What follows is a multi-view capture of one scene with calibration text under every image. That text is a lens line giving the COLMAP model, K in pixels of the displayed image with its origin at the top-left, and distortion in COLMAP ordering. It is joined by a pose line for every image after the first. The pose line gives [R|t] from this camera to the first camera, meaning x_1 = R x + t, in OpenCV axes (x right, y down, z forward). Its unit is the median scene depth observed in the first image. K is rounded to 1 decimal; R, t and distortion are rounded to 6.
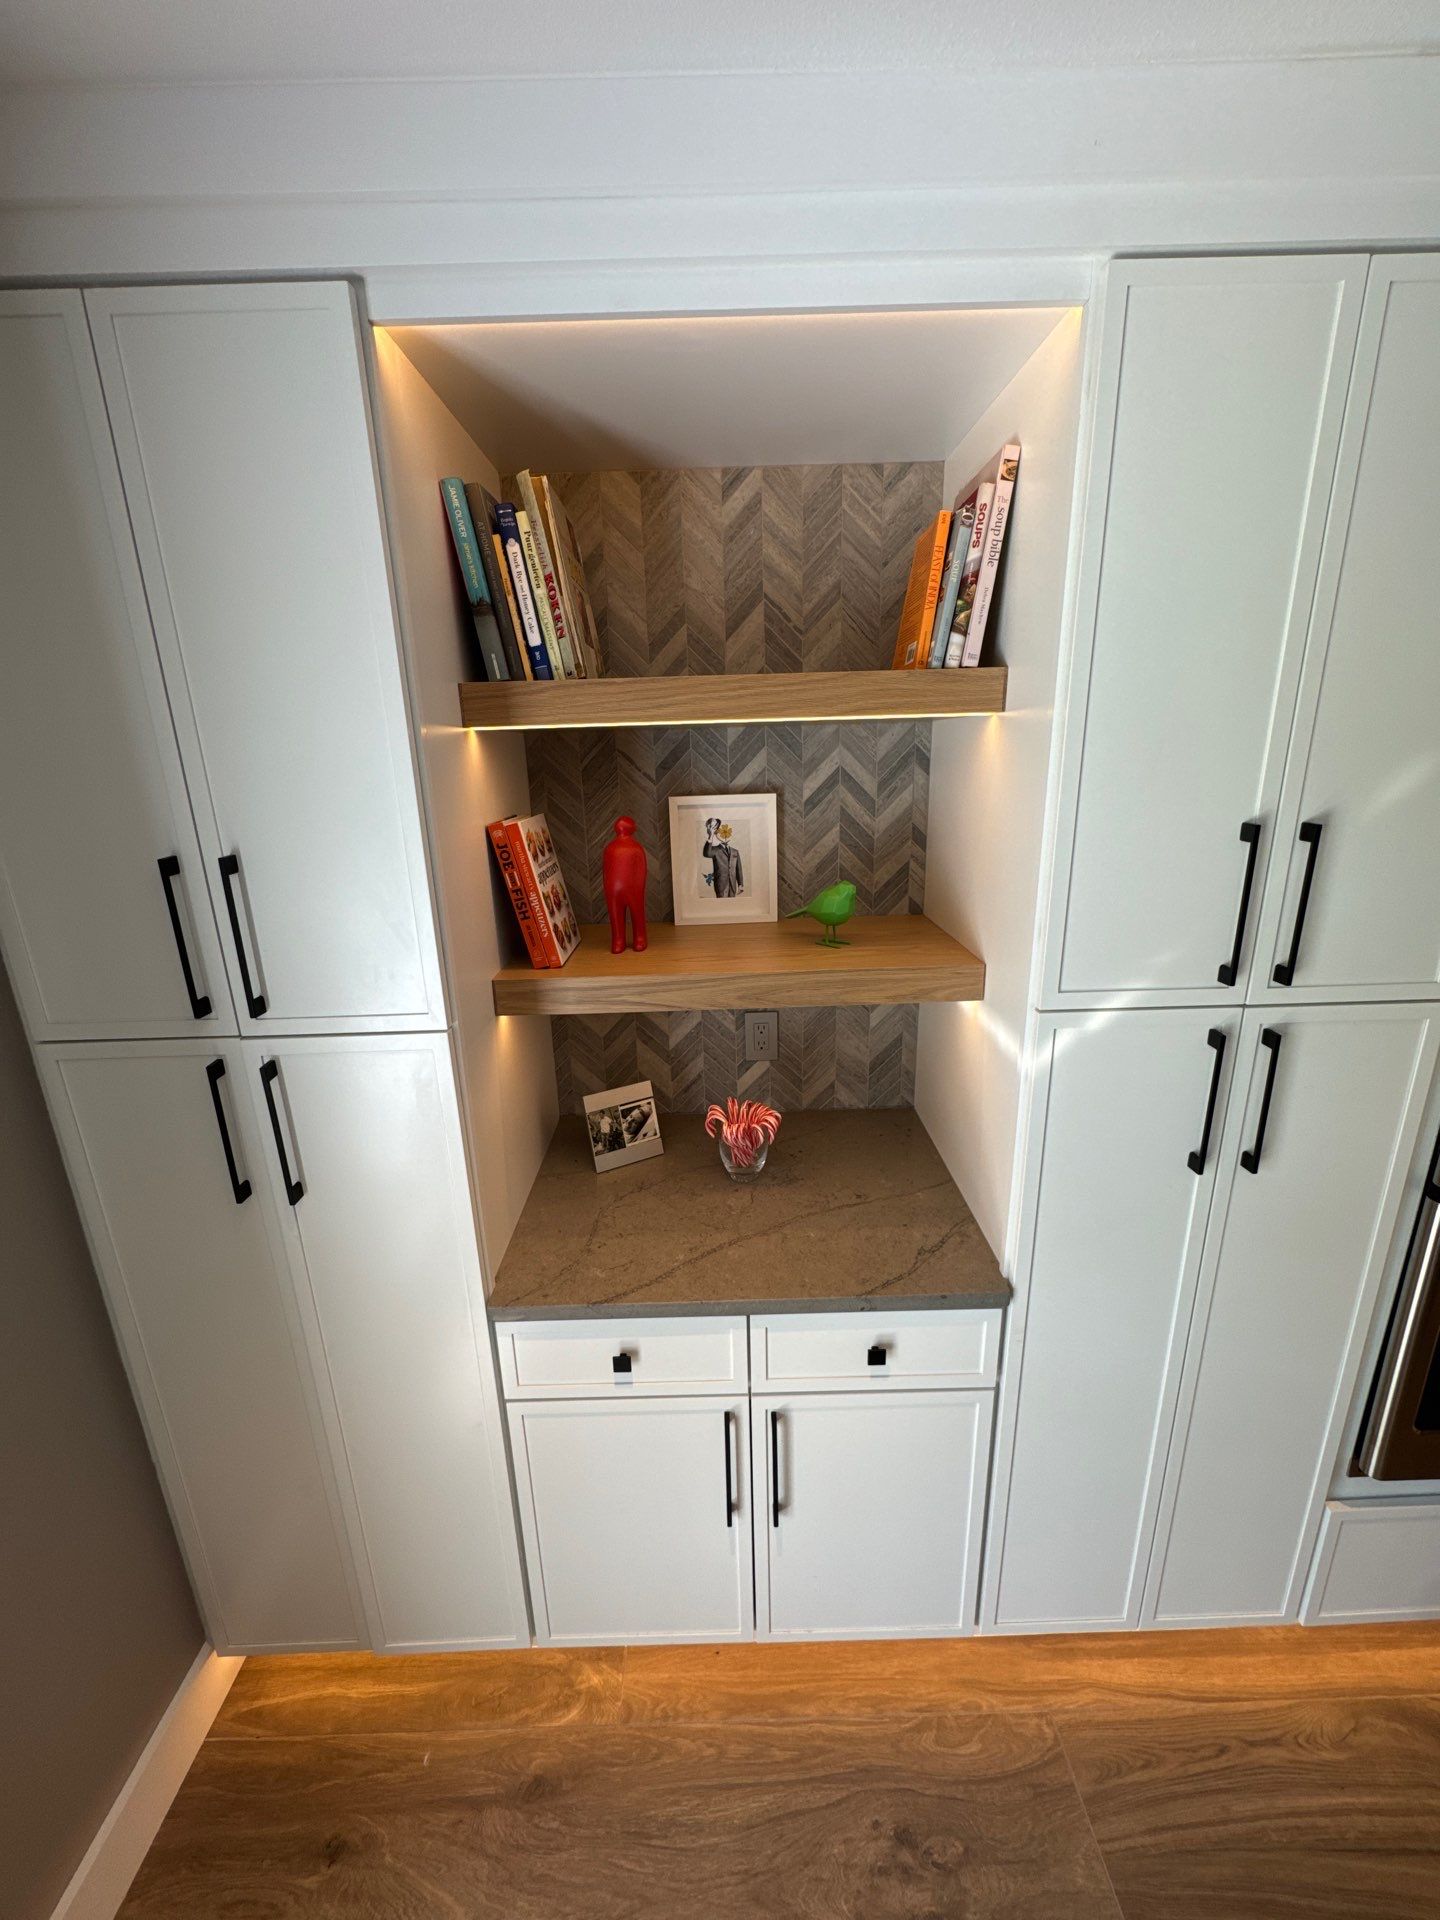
lens RADIAL K [[776.8, 0, 709.3], [0, 776.8, 964.4], [0, 0, 1]] dist [0.003351, -0.000014]
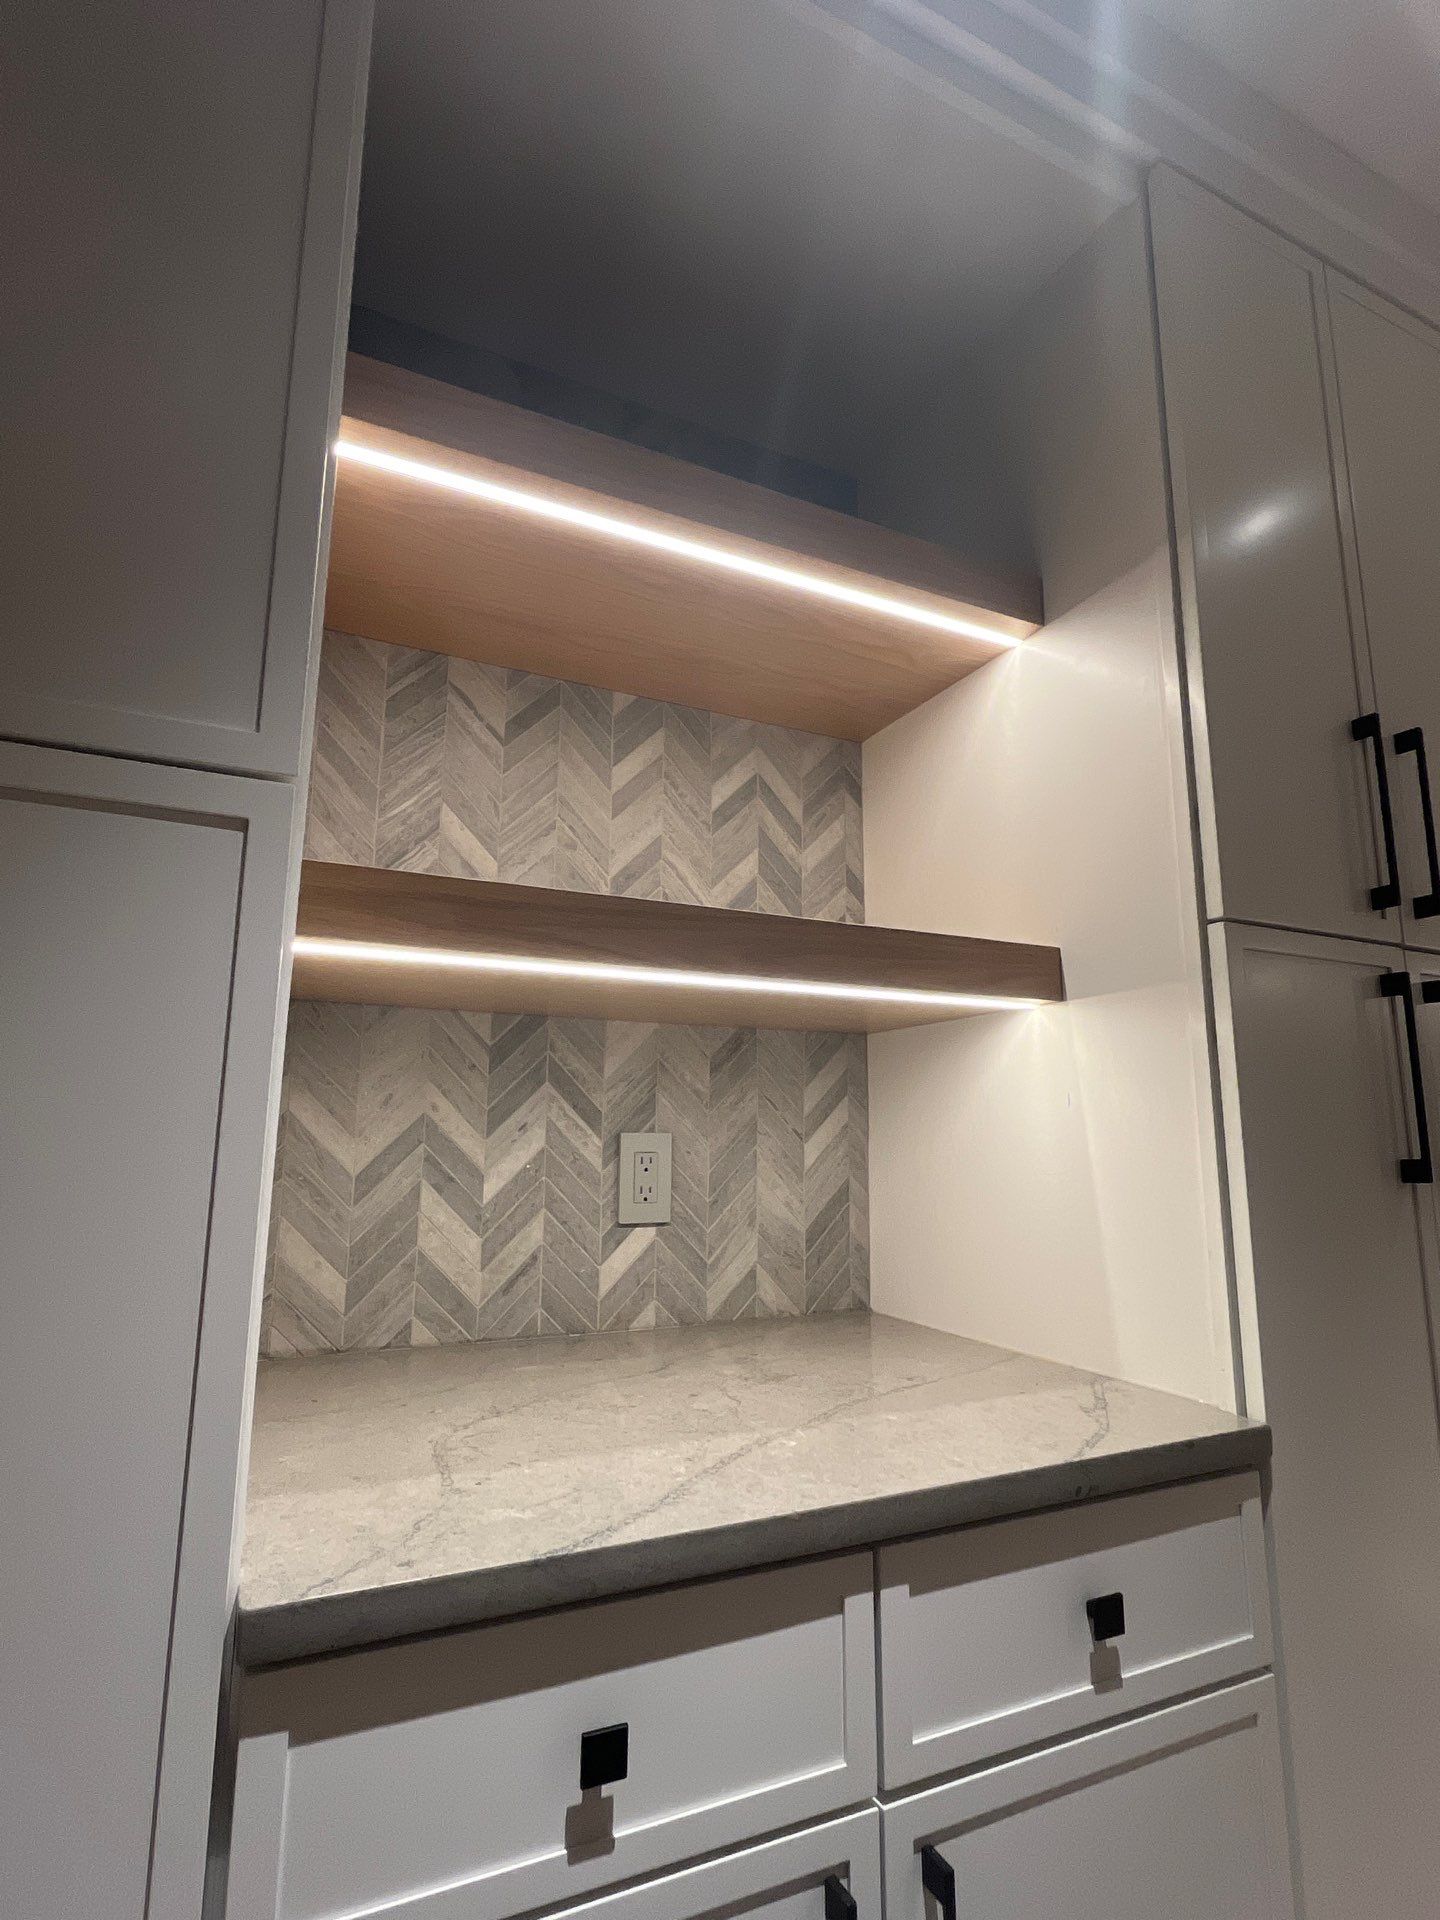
lens RADIAL K [[1003.5, 0, 726.0], [0, 1003.5, 950.9], [0, 0, 1]] dist [-0.013270, -0.001651]
pose [[0.900526, 0.112535, 0.419986, -0.228945], [0.085333, 0.901398, -0.424500, 0.283643], [-0.426345, 0.418112, 0.802130, 0.327545]]
